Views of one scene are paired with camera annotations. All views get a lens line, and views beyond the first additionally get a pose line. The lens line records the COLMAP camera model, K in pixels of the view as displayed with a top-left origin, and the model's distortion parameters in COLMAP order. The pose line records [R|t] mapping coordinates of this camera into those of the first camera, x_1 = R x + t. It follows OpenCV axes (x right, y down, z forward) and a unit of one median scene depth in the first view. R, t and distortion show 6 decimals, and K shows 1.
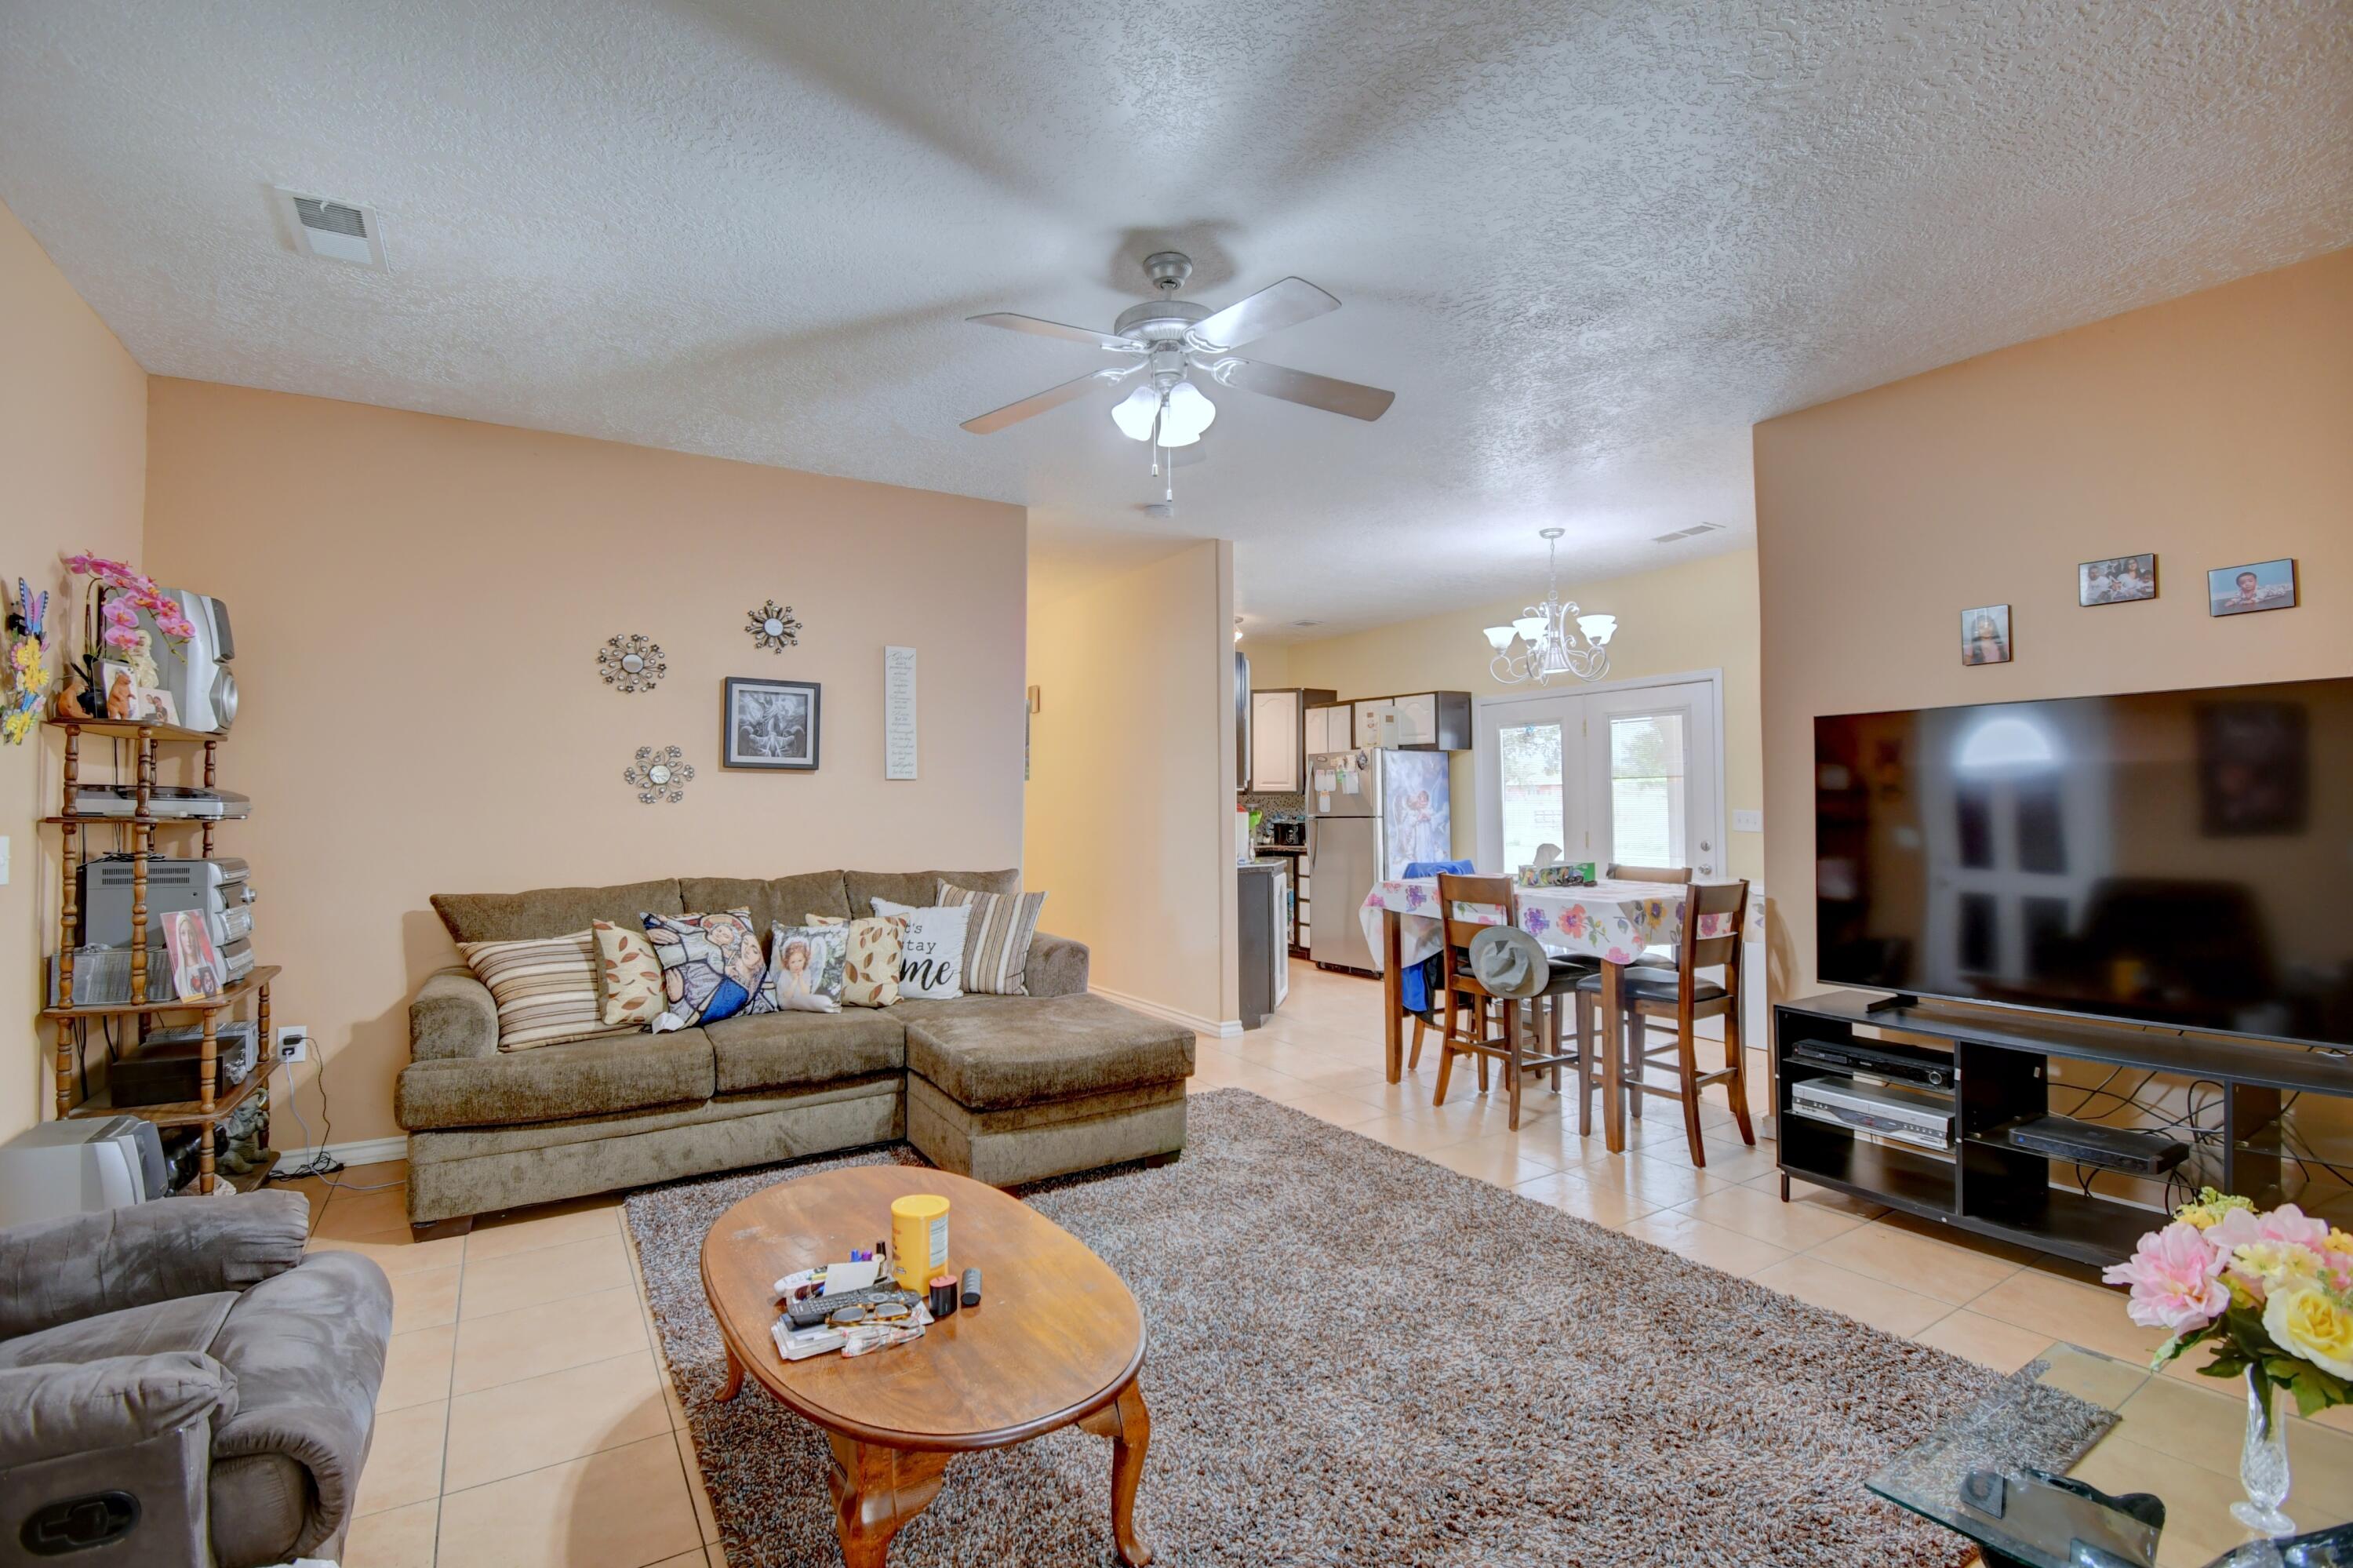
lens RADIAL K [[1035.9, 0, 1182.5], [0, 1035.9, 786.0], [0, 0, 1]] dist [0.002946, -0.017897]
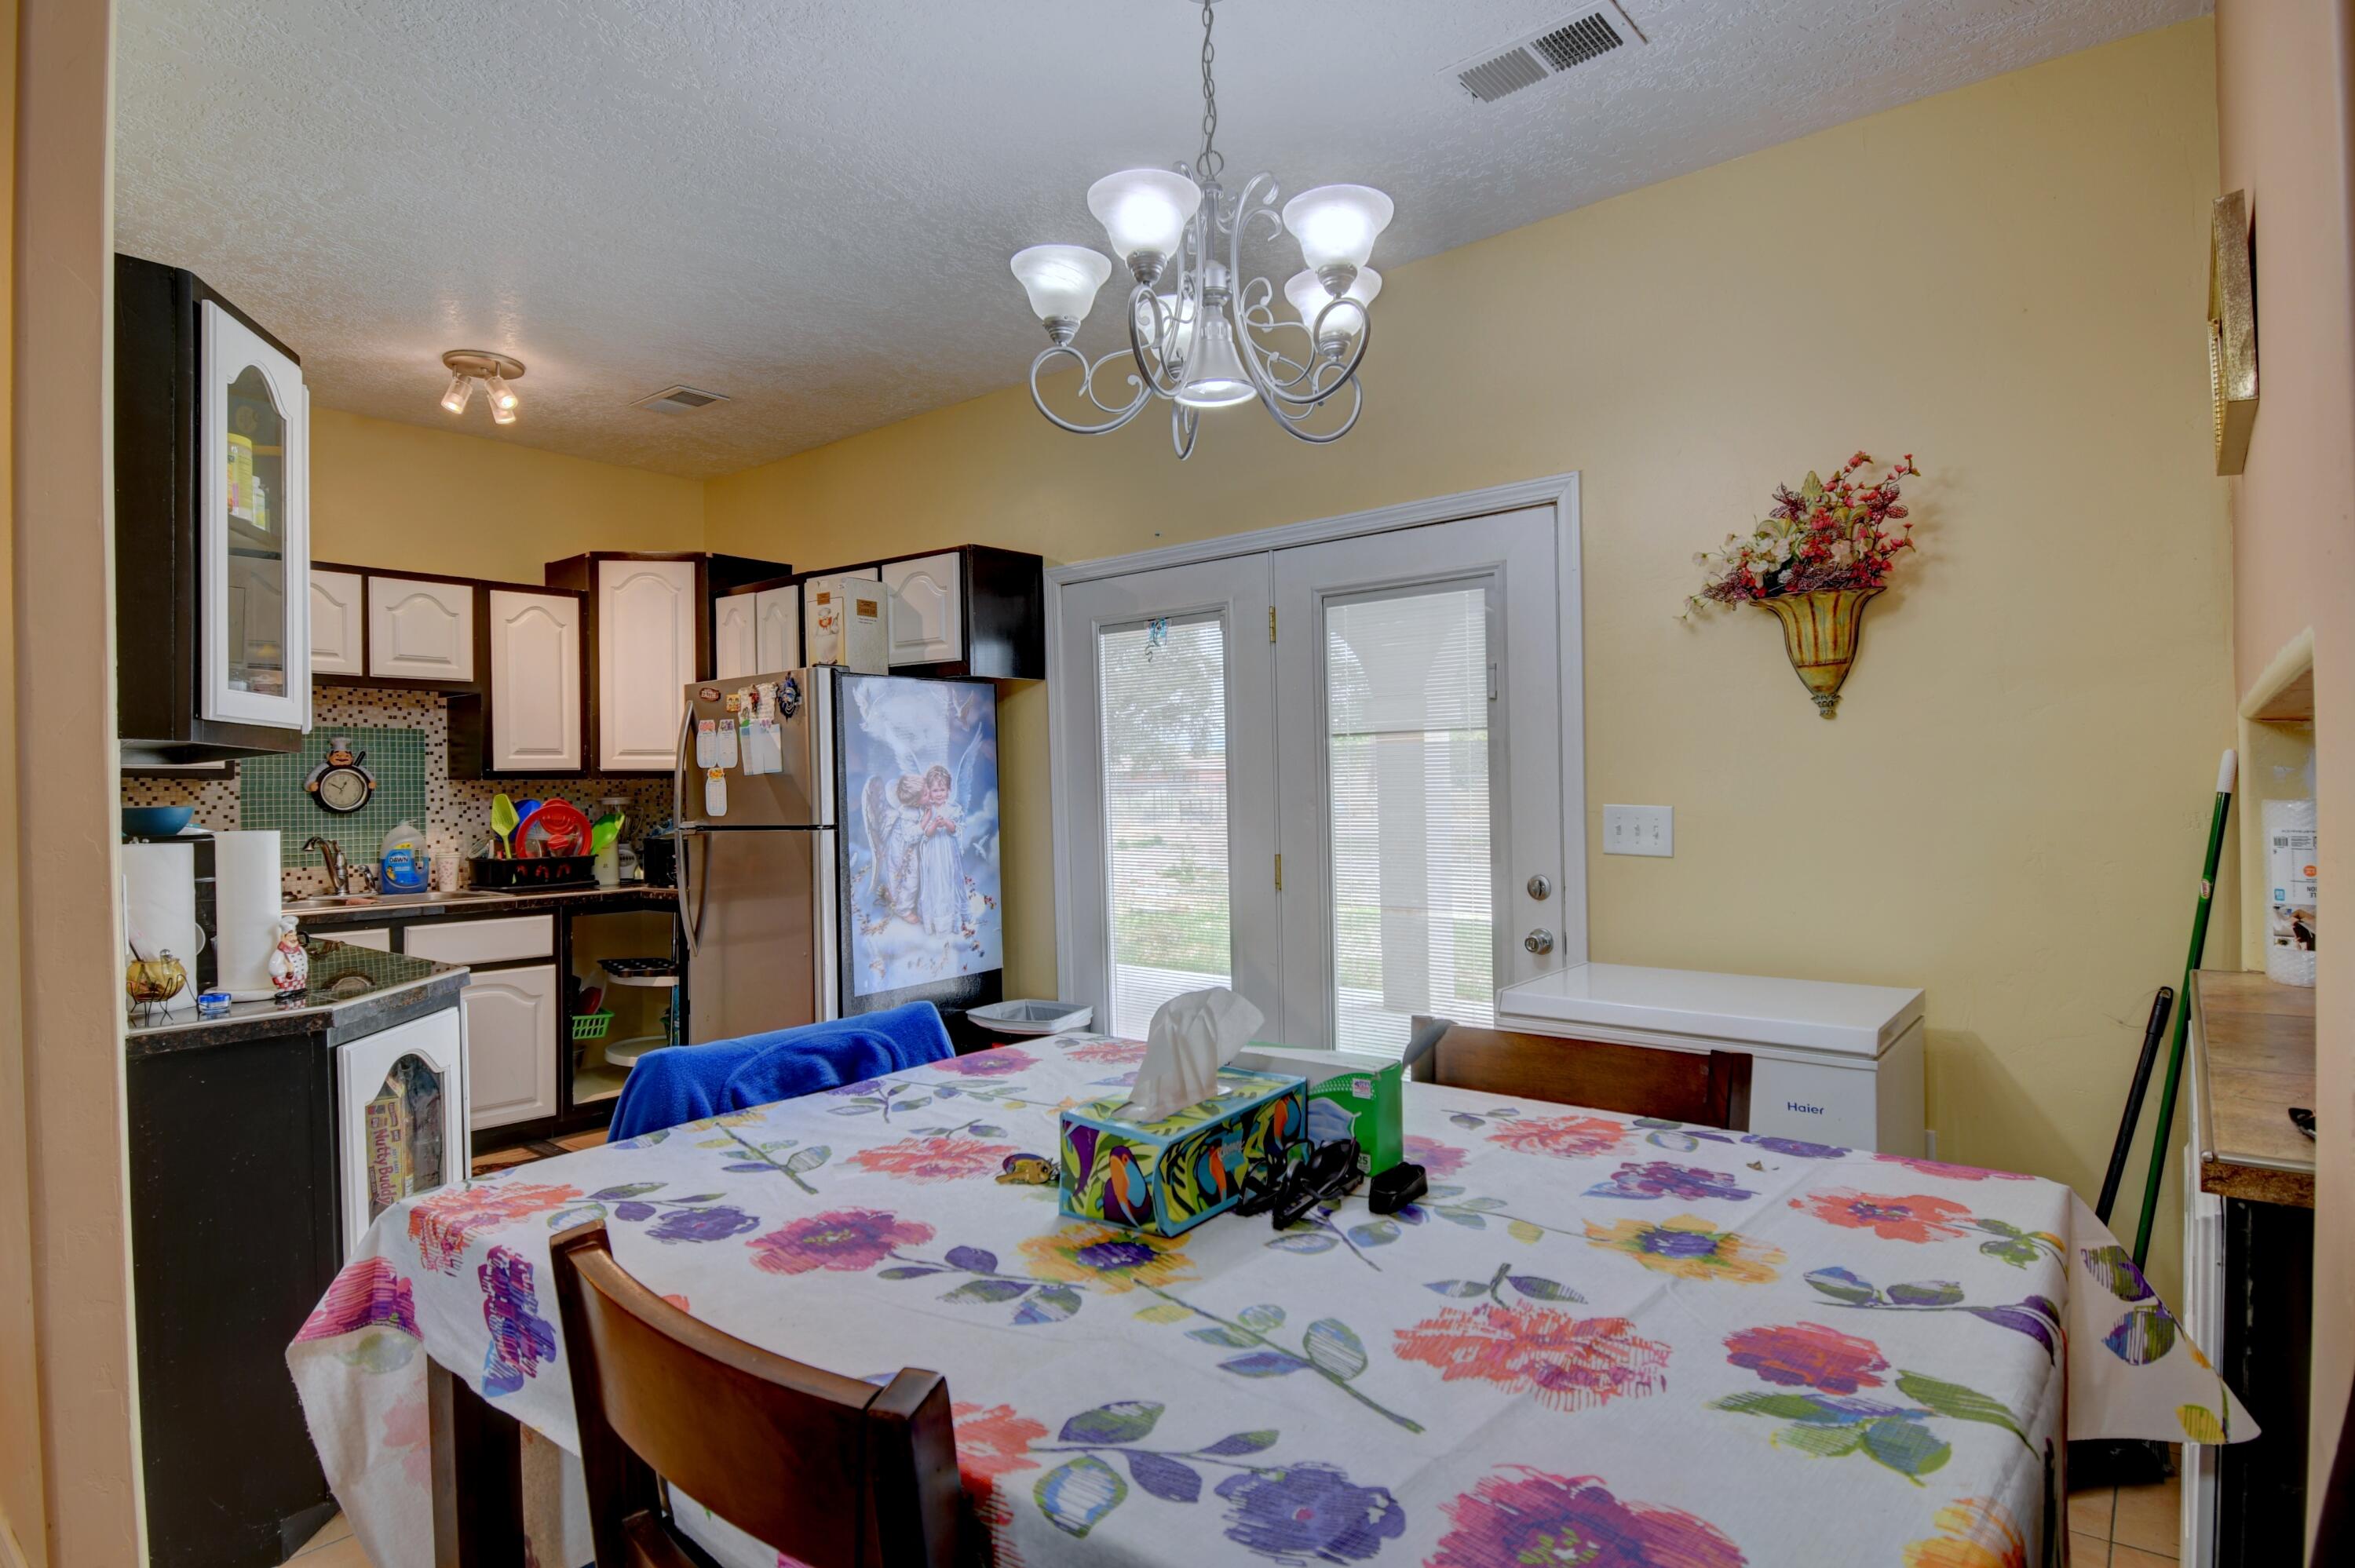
lens RADIAL K [[1226.0, 0, 1178.1], [0, 1226.0, 789.3], [0, 0, 1]] dist [0.020310, -0.031604]
pose [[0.948308, -0.008690, 0.317234, 0.161021], [0.003481, 0.999850, 0.016982, 0.005624], [-0.317334, -0.015000, 0.948195, 0.456028]]
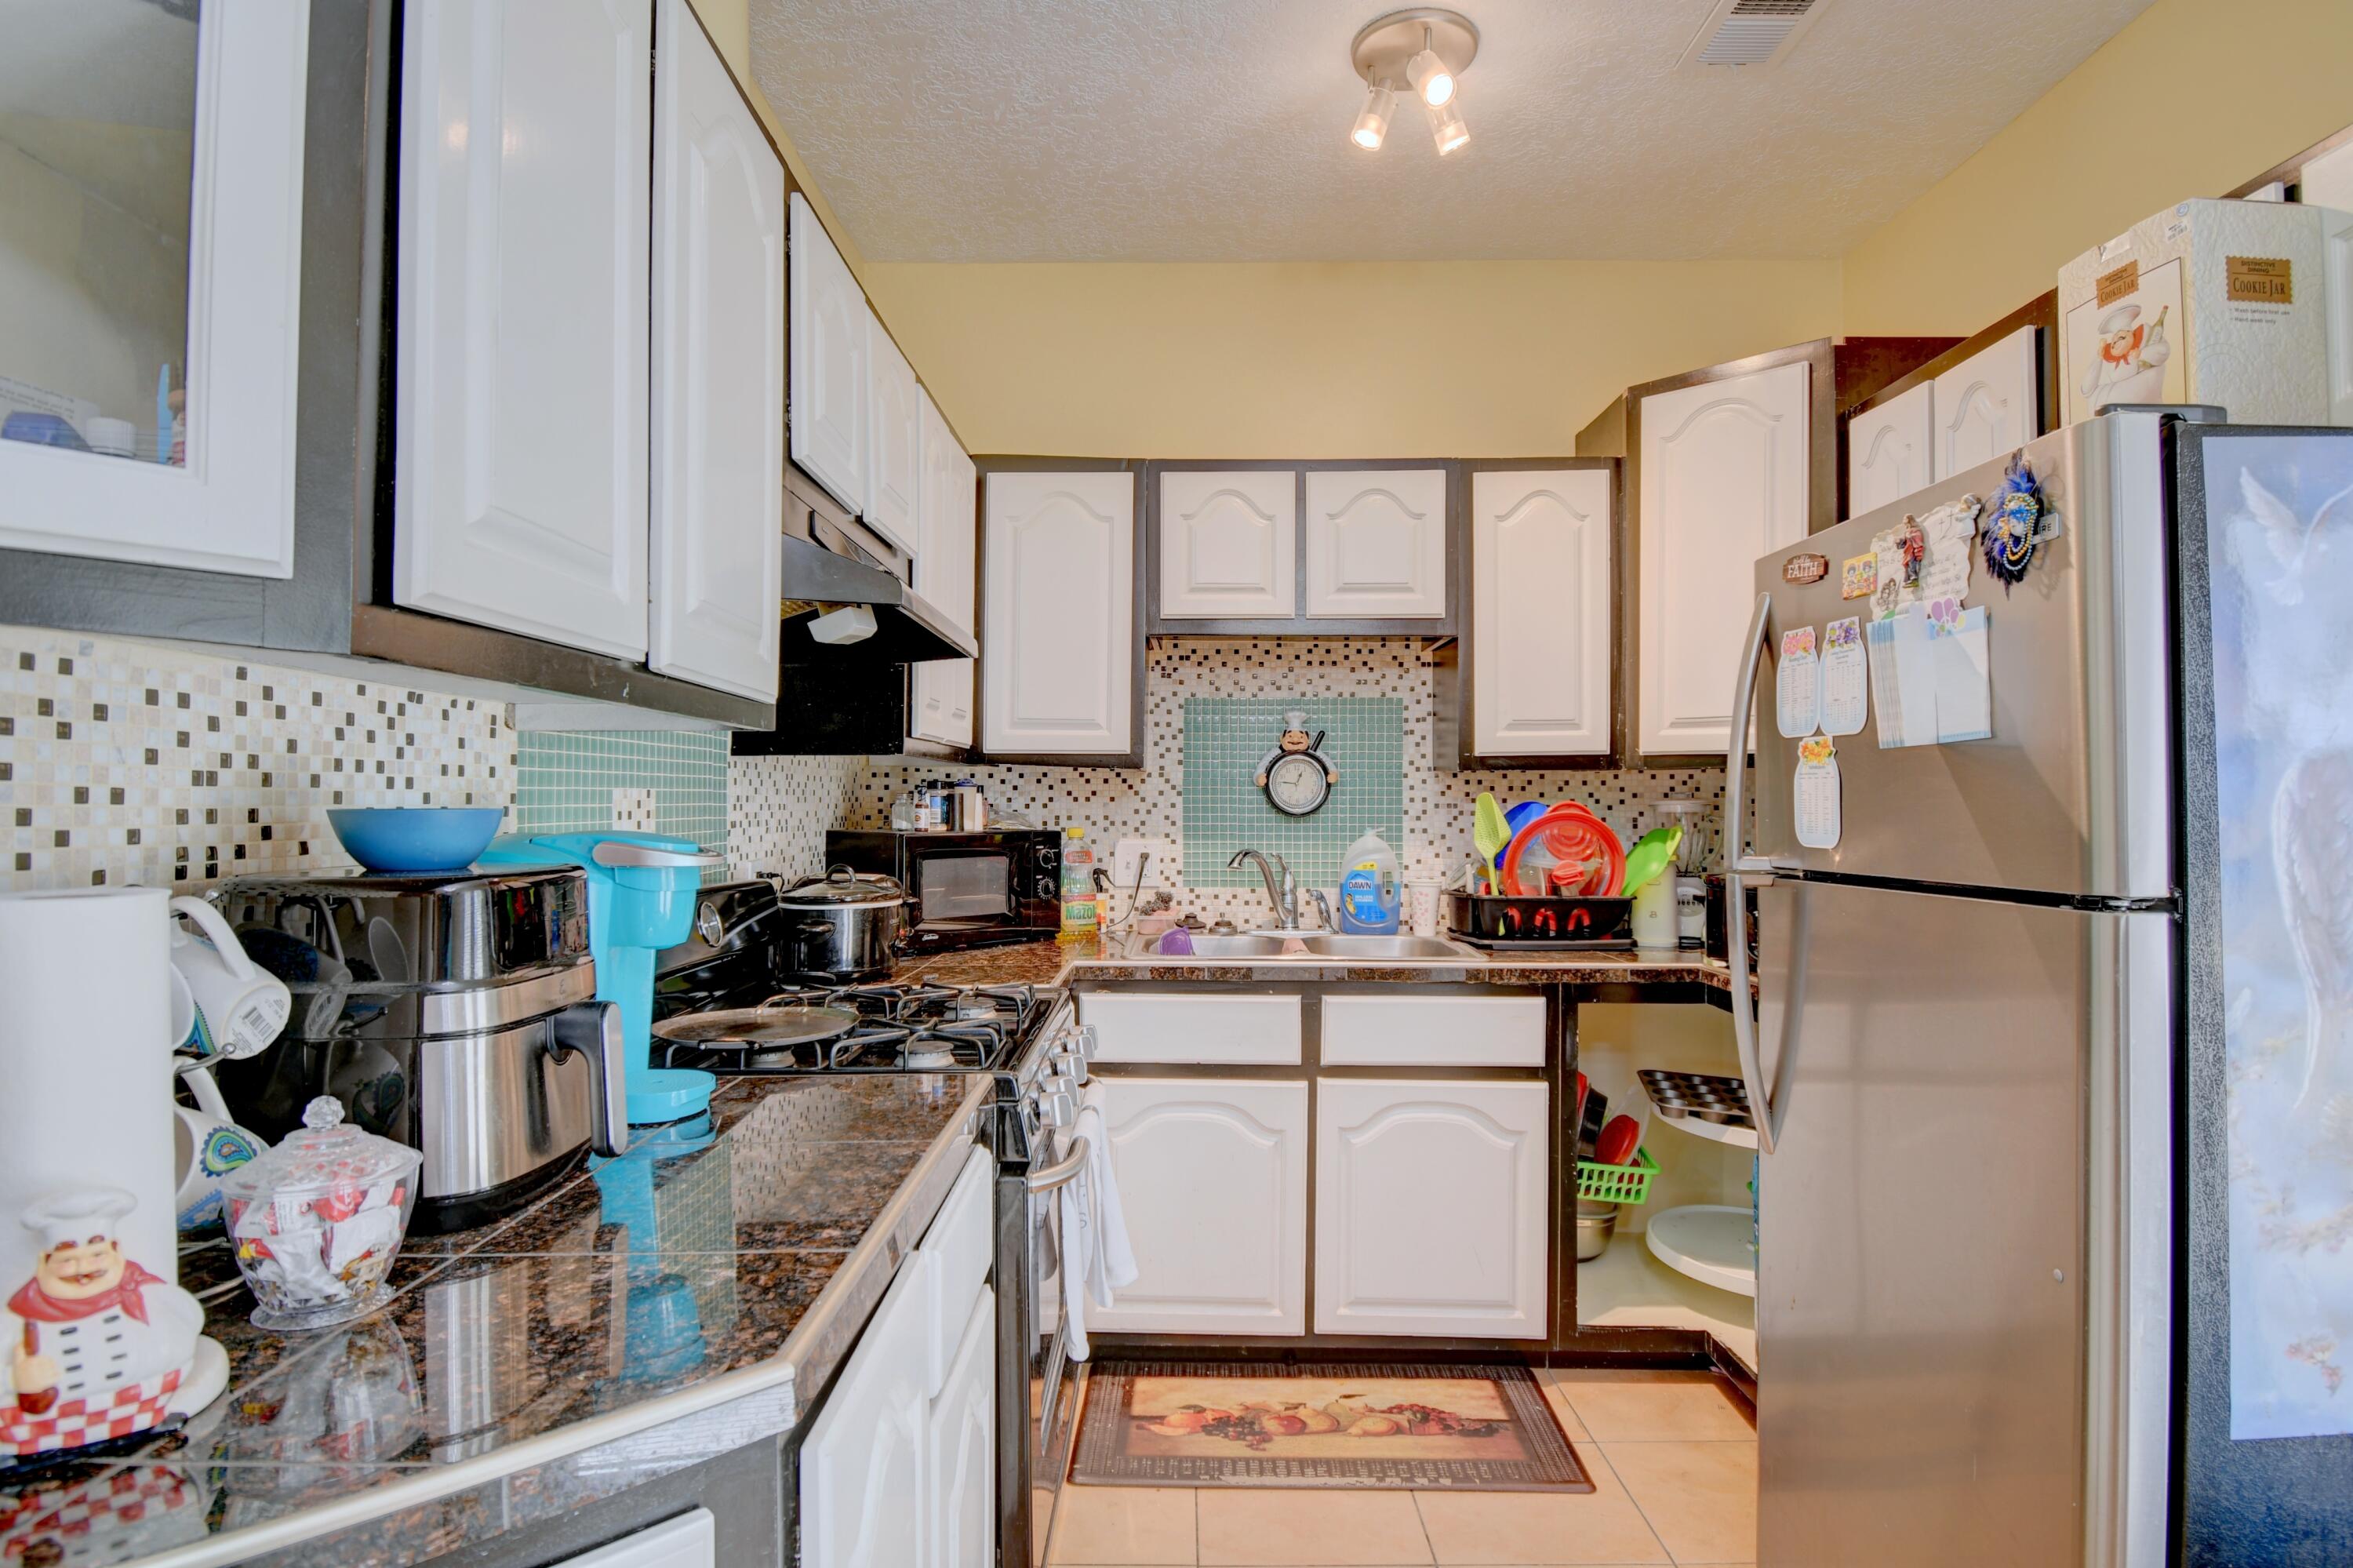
lens RADIAL K [[1225.2, 0, 1177.1], [0, 1225.2, 789.3], [0, 0, 1]] dist [0.020310, -0.031604]
pose [[0.839790, 0.001950, -0.542908, 0.164520], [0.004903, 0.999926, 0.011176, 0.011374], [0.542890, -0.012047, 0.839718, 0.766970]]
